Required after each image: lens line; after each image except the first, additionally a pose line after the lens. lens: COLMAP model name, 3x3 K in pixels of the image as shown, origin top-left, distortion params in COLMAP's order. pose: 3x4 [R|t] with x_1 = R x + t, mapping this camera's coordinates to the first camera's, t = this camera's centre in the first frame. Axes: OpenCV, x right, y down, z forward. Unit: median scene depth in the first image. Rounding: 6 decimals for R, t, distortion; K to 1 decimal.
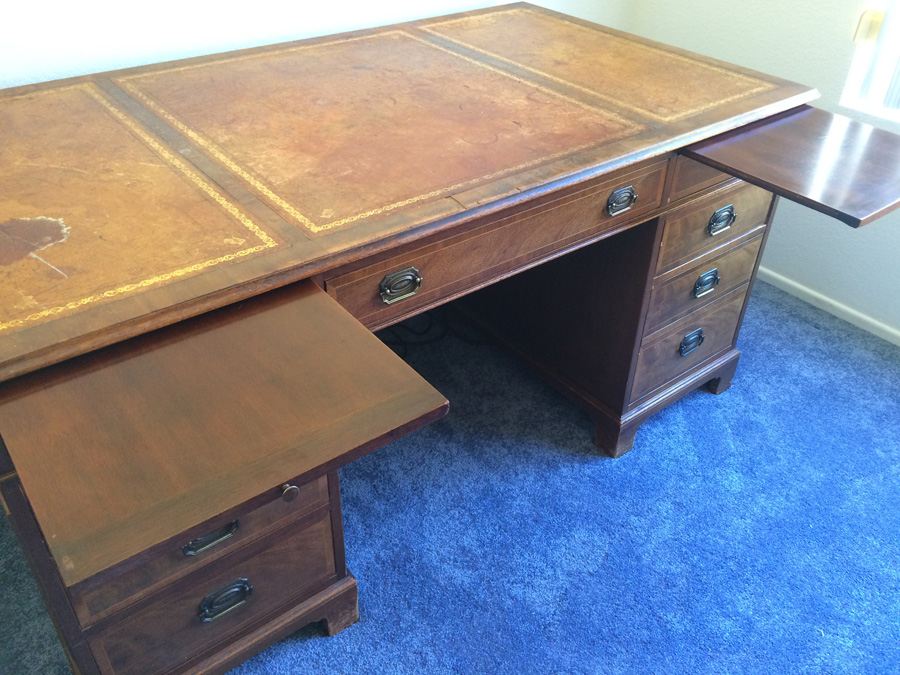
lens RADIAL K [[768.8, 0, 450.0], [0, 768.8, 337.5], [0, 0, 1]] dist [0.085749, -0.118221]
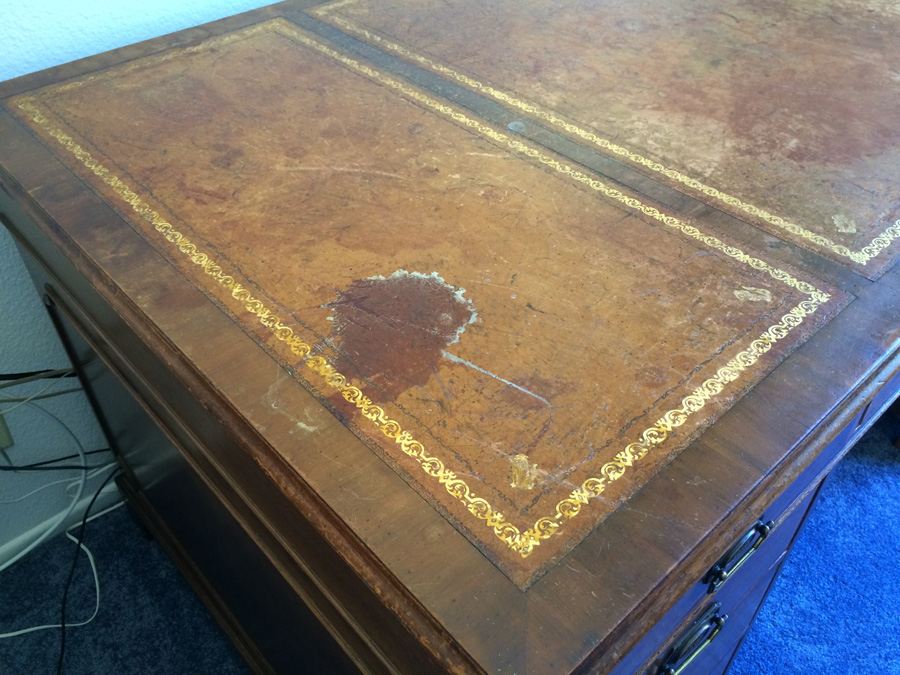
lens RADIAL K [[768.8, 0, 450.0], [0, 768.8, 337.5], [0, 0, 1]] dist [0.085749, -0.118221]
pose [[0.996378, -0.075239, 0.039633, -0.374076], [0.070228, 0.990831, 0.115424, -0.123979], [-0.047954, -0.112222, 0.992525, 0.299537]]
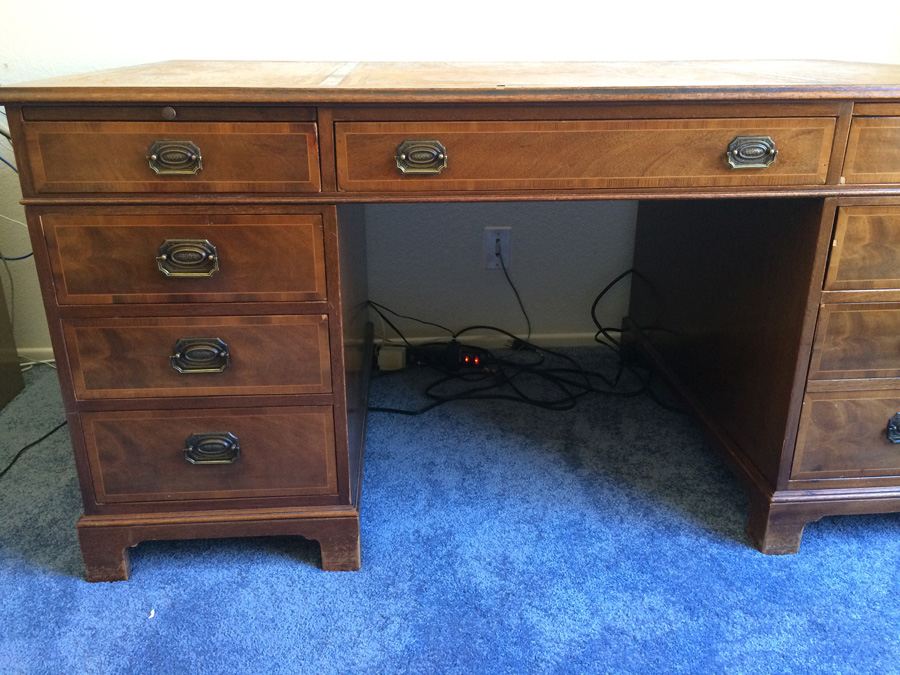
lens RADIAL K [[768.8, 0, 450.0], [0, 768.8, 337.5], [0, 0, 1]] dist [0.085749, -0.118221]
pose [[0.828852, 0.188317, -0.526822, 0.403905], [-0.315095, 0.935229, -0.161437, 0.224984], [0.462298, 0.299806, 0.834504, 0.213904]]
